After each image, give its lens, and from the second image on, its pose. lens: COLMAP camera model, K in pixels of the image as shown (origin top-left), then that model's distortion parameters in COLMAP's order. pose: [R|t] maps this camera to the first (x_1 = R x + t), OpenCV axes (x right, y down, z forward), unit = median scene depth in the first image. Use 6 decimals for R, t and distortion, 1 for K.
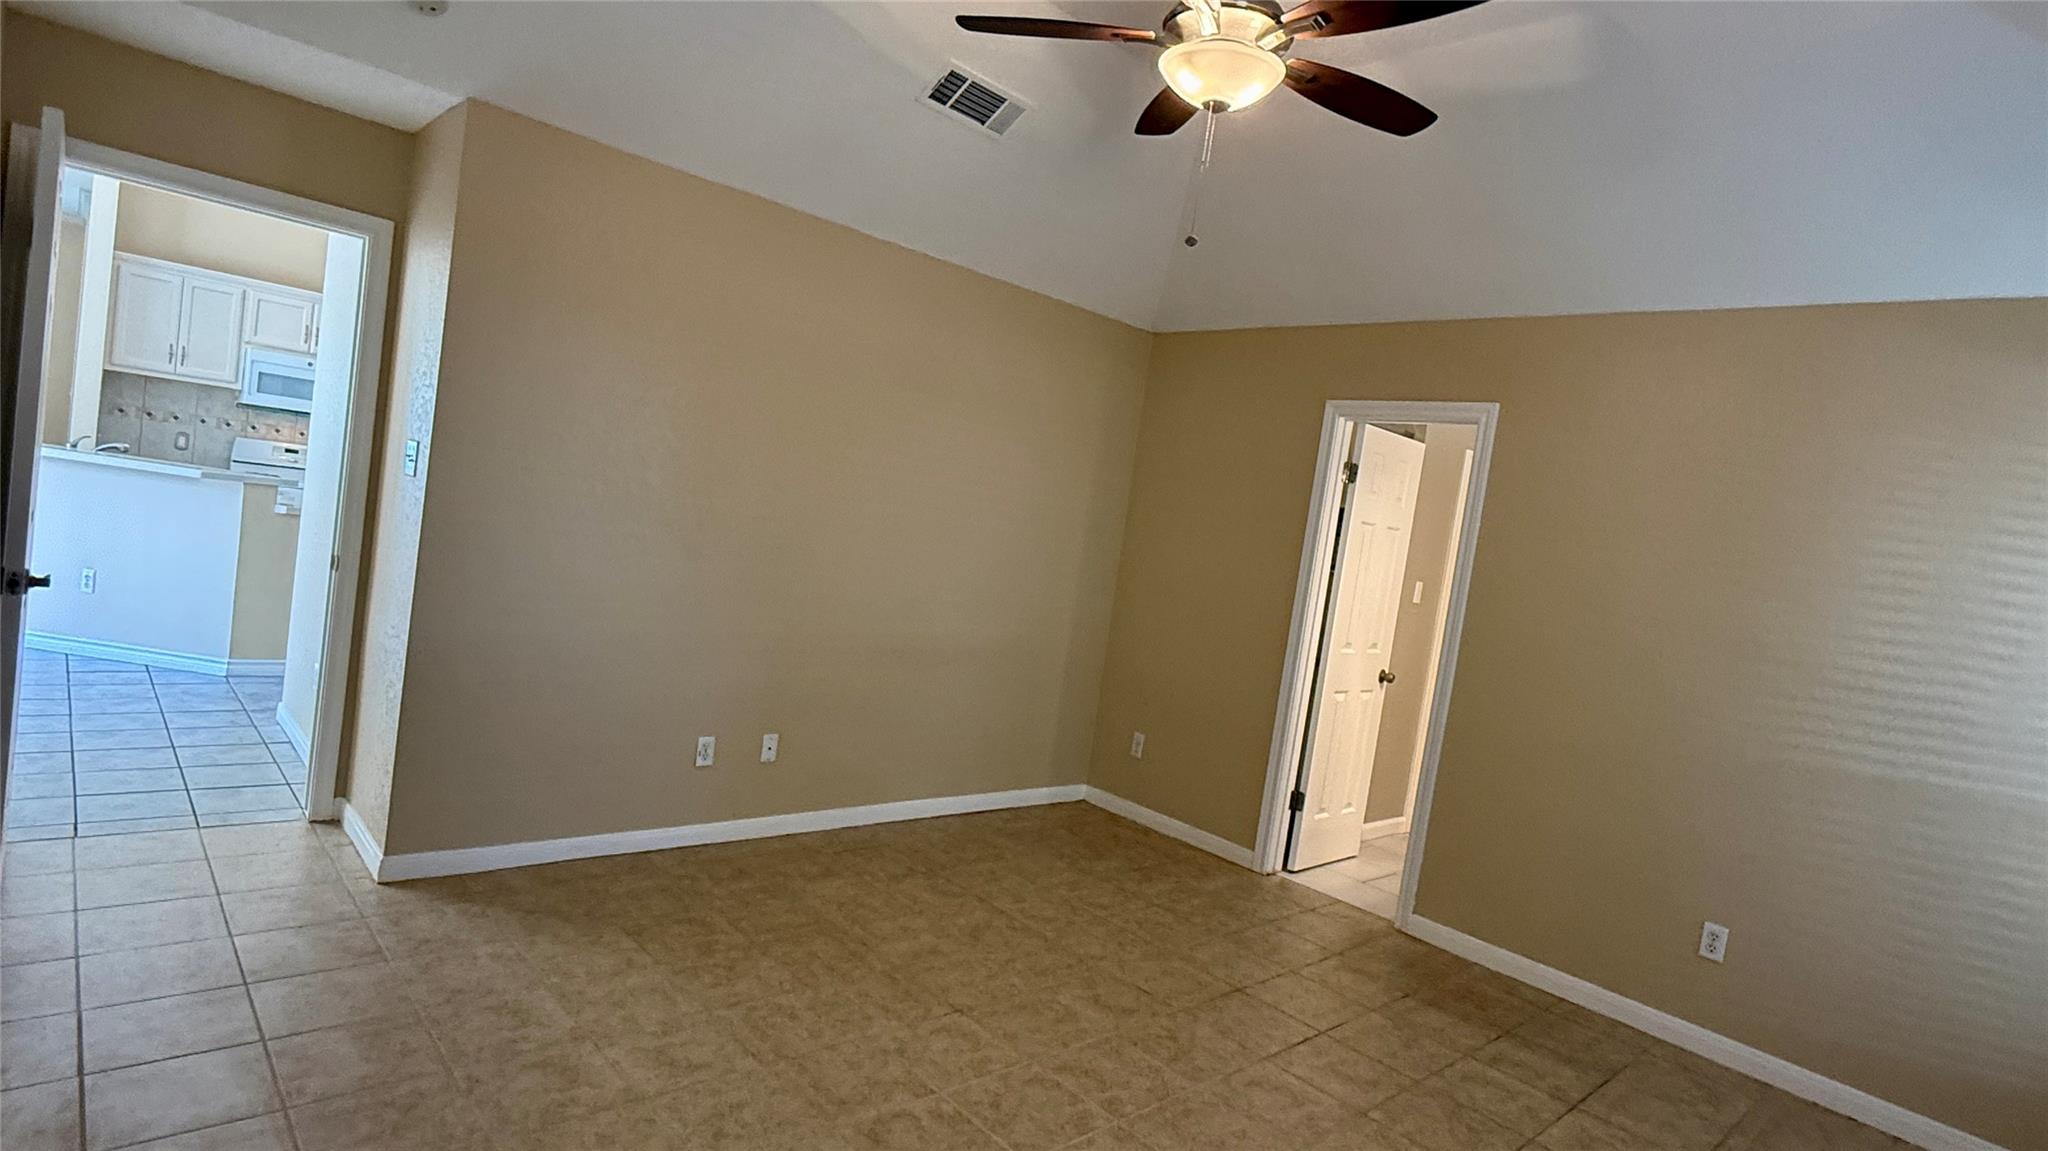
lens RADIAL K [[1041.6, 0, 1024.0], [0, 1041.6, 575.5], [0, 0, 1]] dist [0.004246, 0.000778]
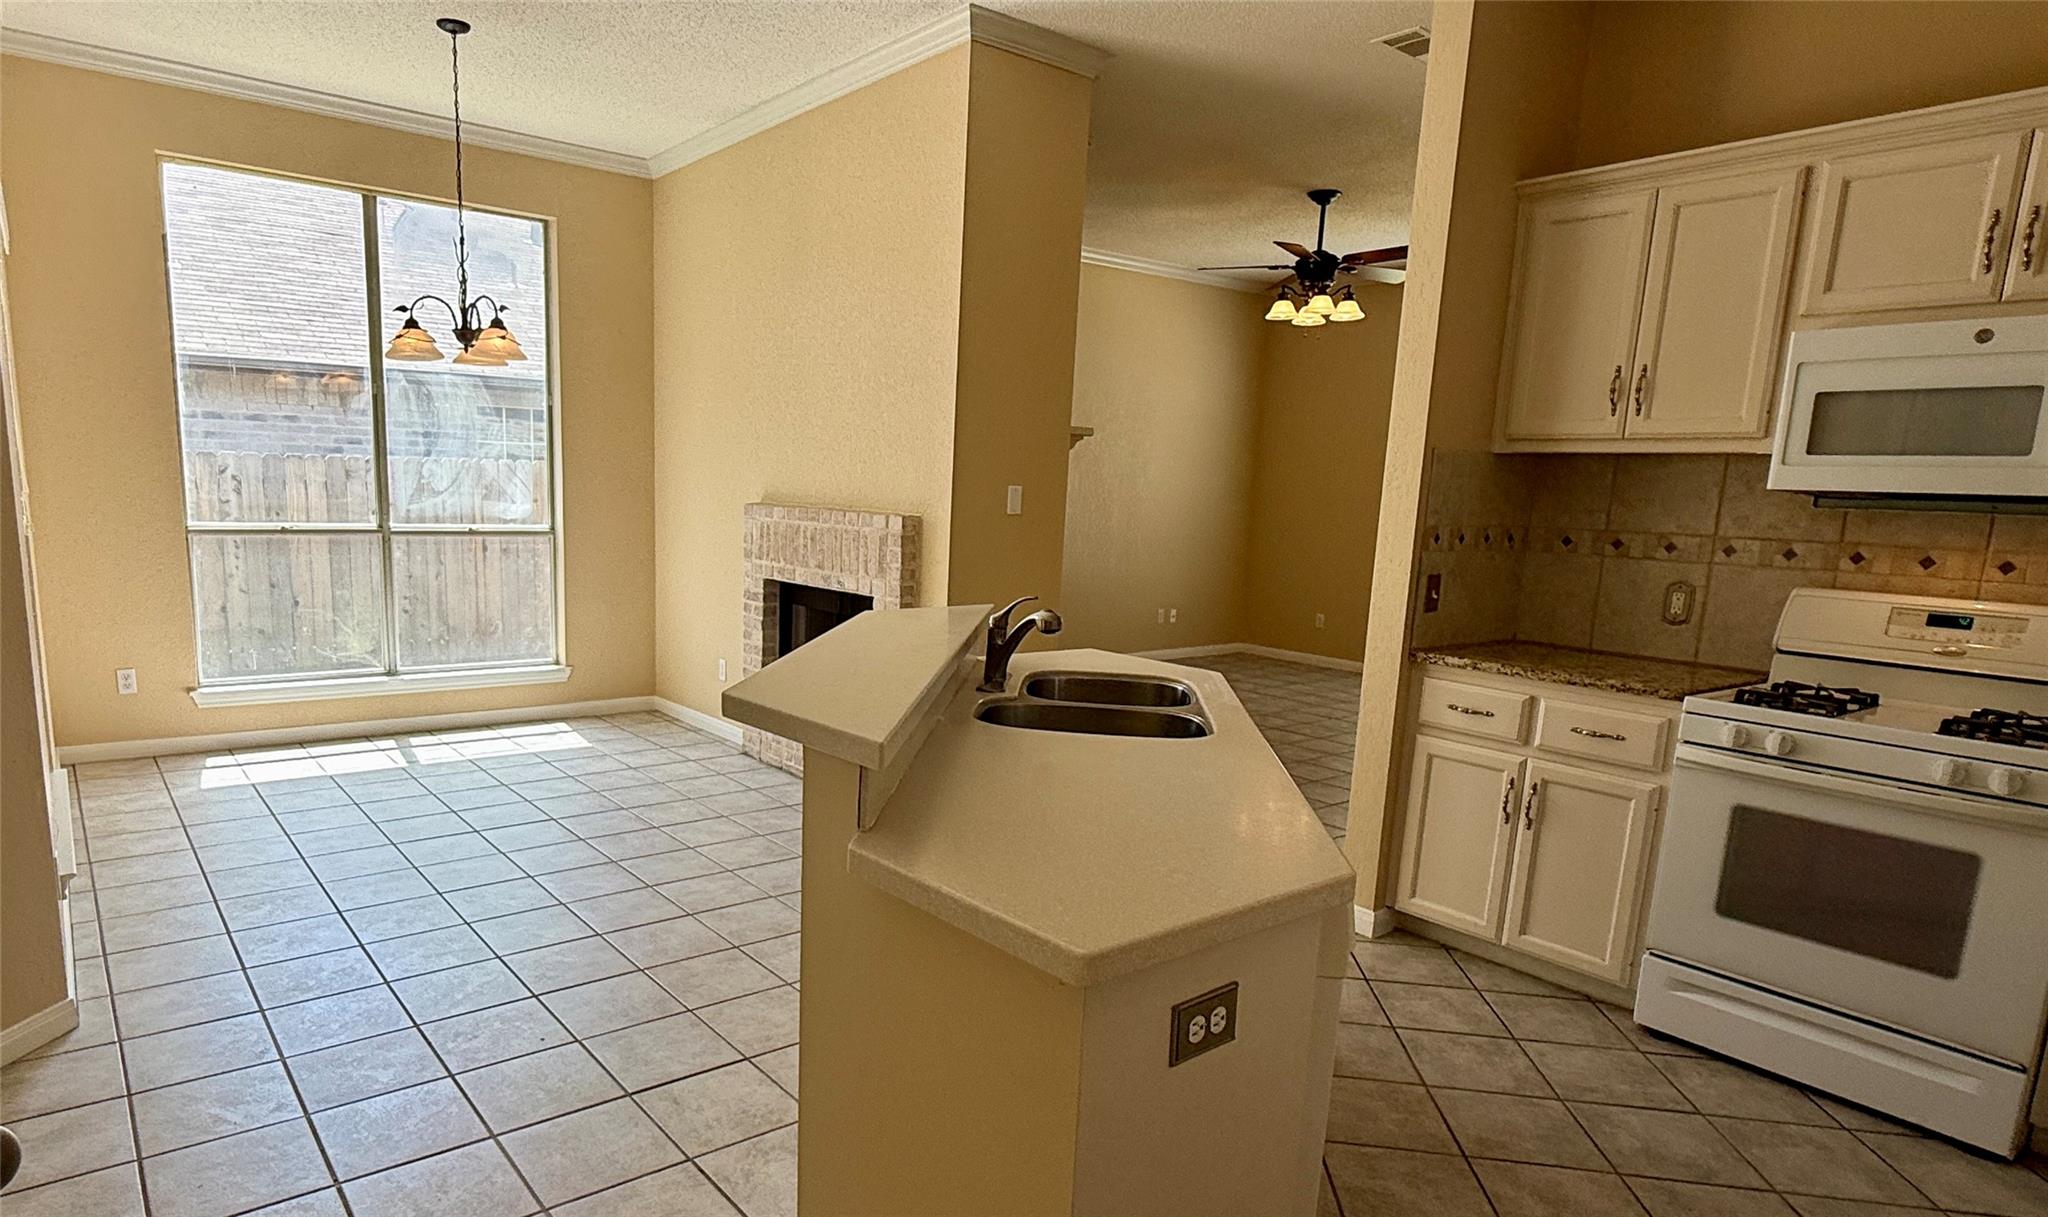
lens RADIAL K [[1154.0, 0, 902.6], [0, 1154.0, 691.3], [0, 0, 1]] dist [-0.002353, 0.000103]
pose [[-0.109118, 0.037817, -0.993309, -0.318530], [-0.108132, 0.992894, 0.049680, -0.083722], [0.988130, 0.112830, -0.104254, 0.752250]]
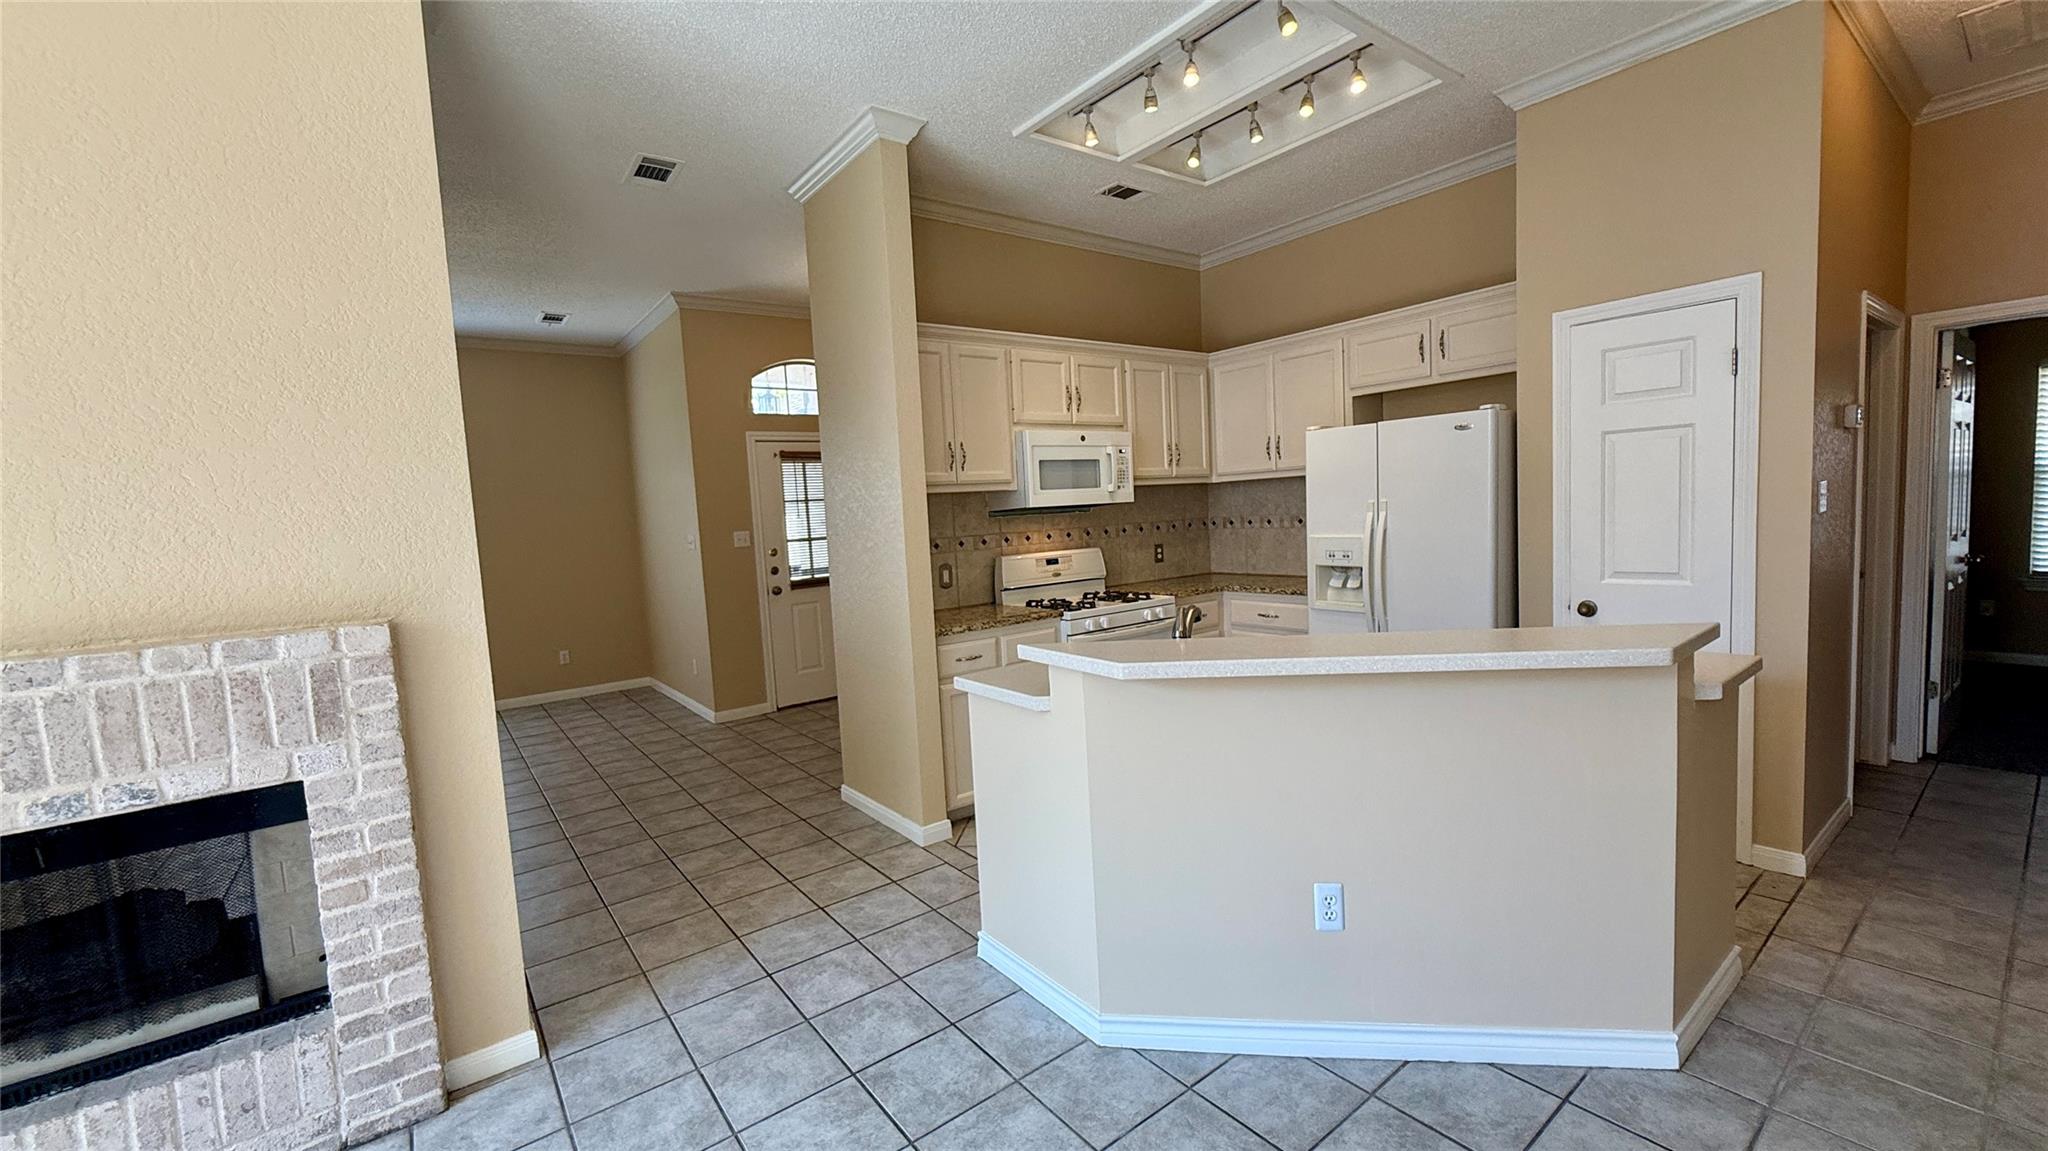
lens RADIAL K [[815.7, 0, 1024.0], [0, 815.7, 575.5], [0, 0, 1]] dist [0.001701, 0.000057]
pose [[0.975796, -0.184651, -0.117157, -0.690646], [0.186763, 0.982379, 0.007211, -0.123753], [0.113761, -0.028917, 0.993087, 0.444520]]
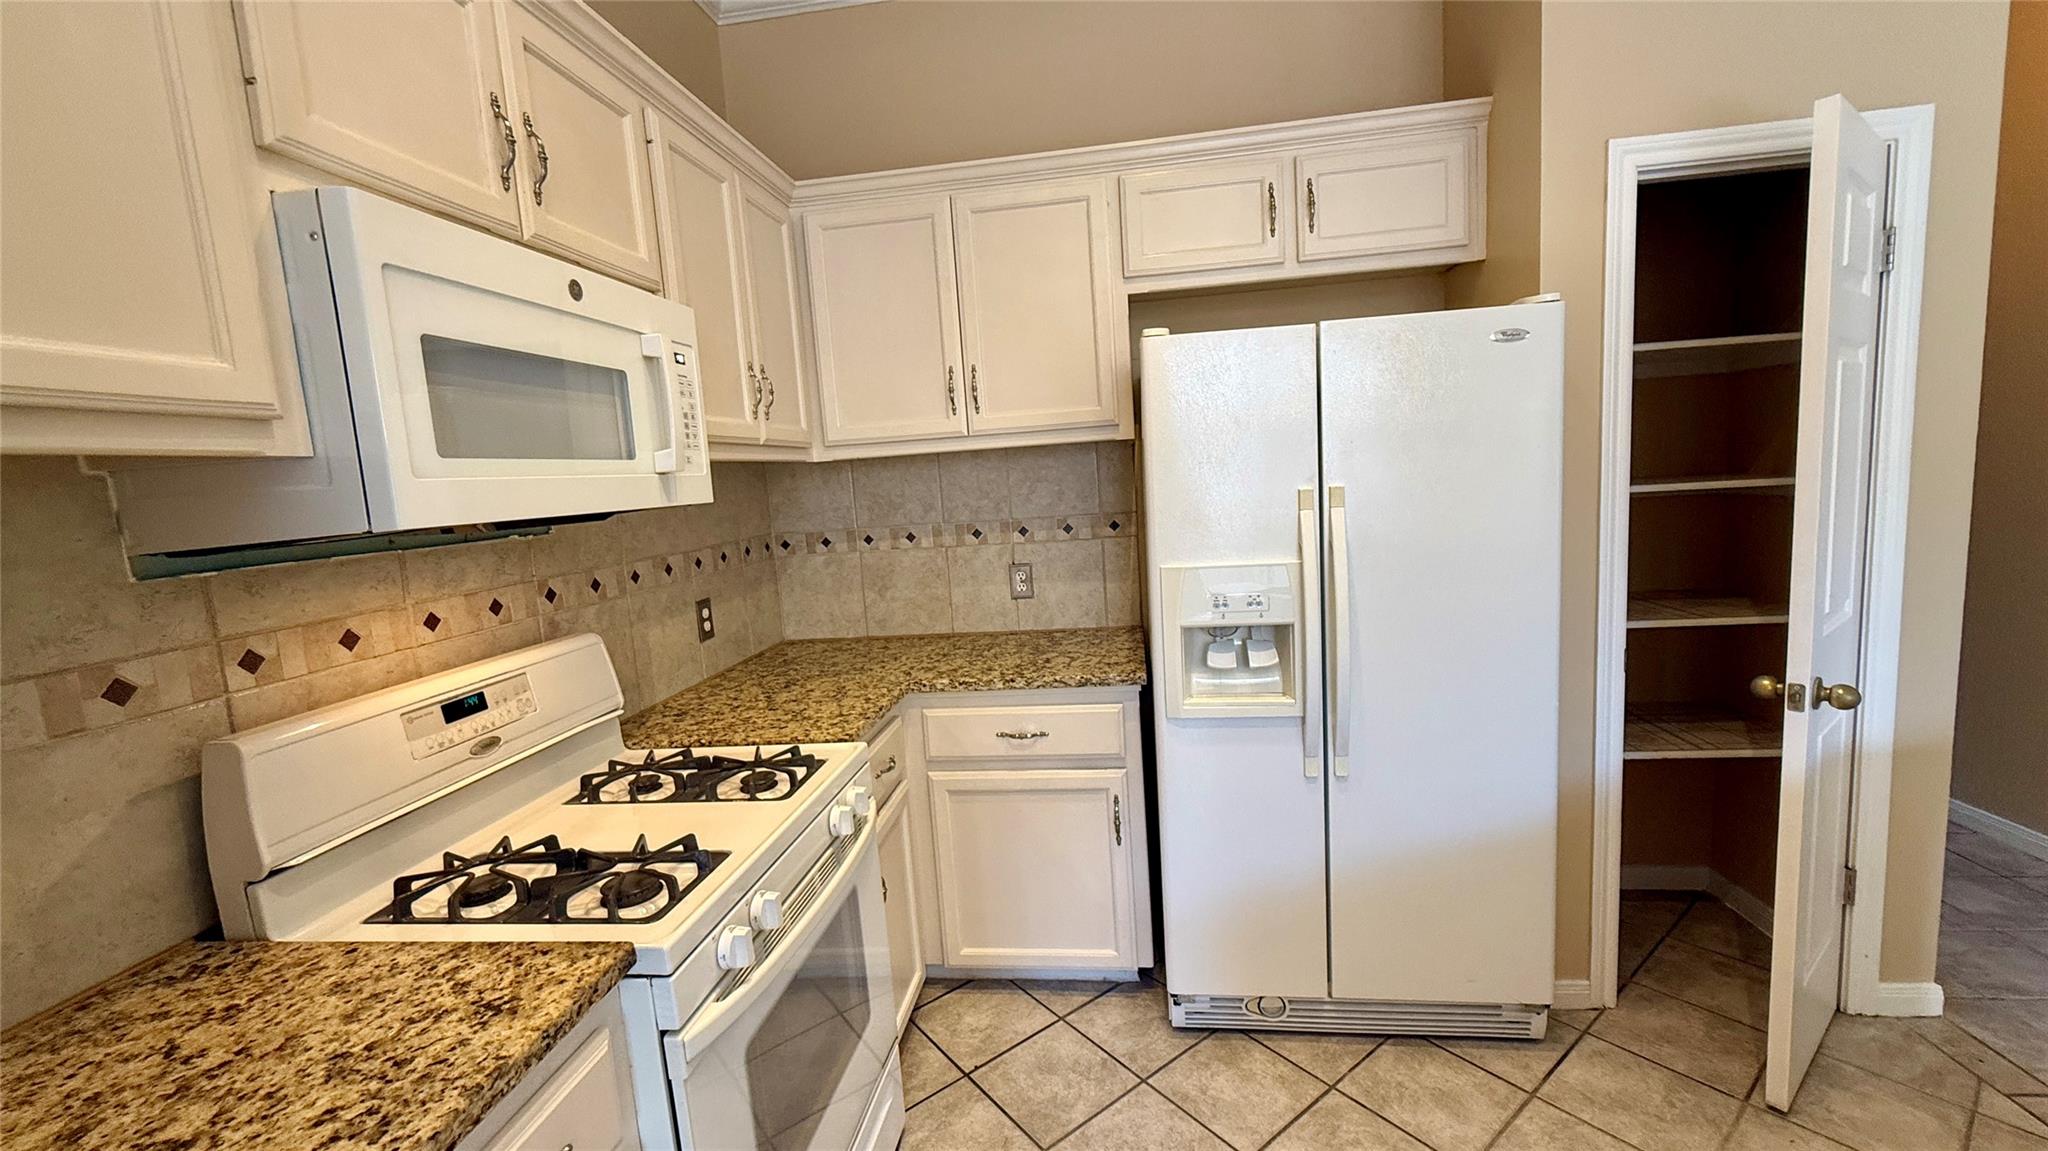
lens RADIAL K [[815.7, 0, 1024.0], [0, 815.7, 575.5], [0, 0, 1]] dist [0.001701, 0.000057]
pose [[0.749996, -0.269730, 0.603947, -0.748381], [0.212355, 0.962930, 0.166349, -0.157960], [-0.626427, 0.003490, 0.779472, 0.832004]]
